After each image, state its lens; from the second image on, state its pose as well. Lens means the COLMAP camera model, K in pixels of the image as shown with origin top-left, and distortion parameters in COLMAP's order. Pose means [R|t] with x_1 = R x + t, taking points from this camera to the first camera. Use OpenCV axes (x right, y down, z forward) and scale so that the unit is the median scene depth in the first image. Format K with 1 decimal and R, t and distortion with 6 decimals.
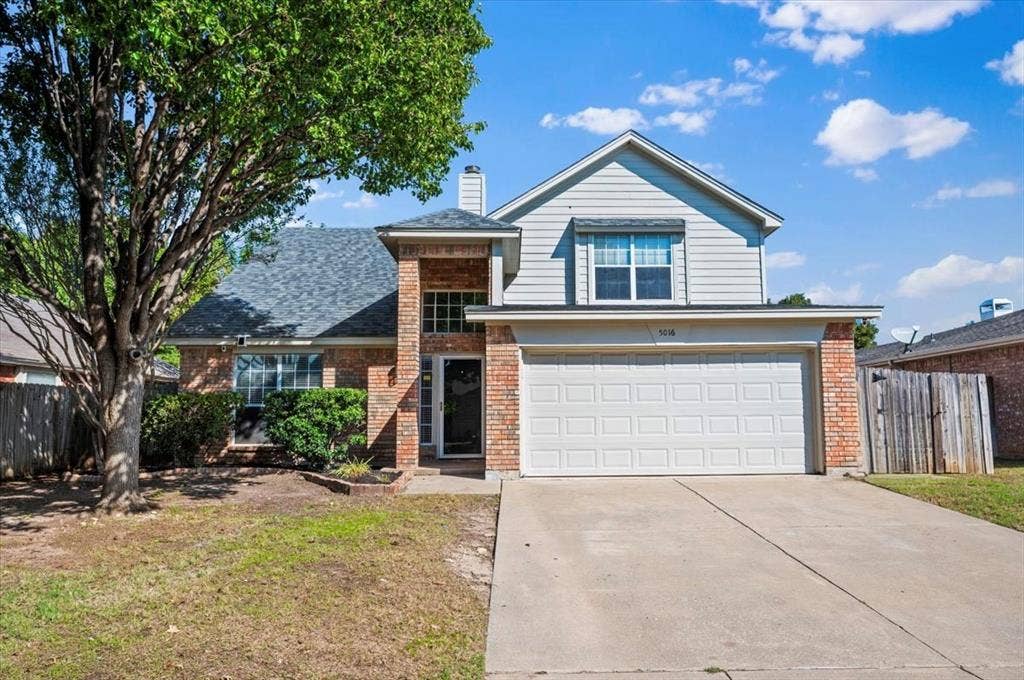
lens RADIAL K [[483.4, 0, 511.7], [0, 483.4, 375.7], [0, 0, 1]] dist [-0.000469, -0.000019]
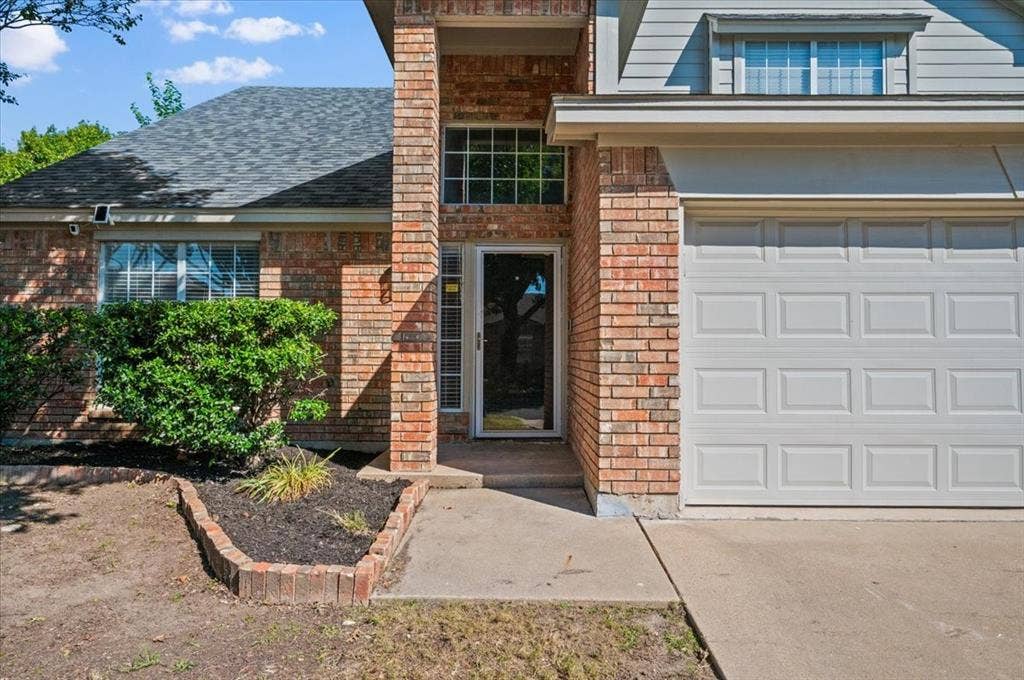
lens RADIAL K [[401.4, 0, 509.4], [0, 401.4, 342.3], [0, 0, 1]] dist [-0.001185, -0.000616]
pose [[0.999931, 0.009888, -0.006381, -0.109512], [-0.009458, 0.997886, 0.064293, 0.036211], [0.007003, -0.064228, 0.997911, 0.558864]]
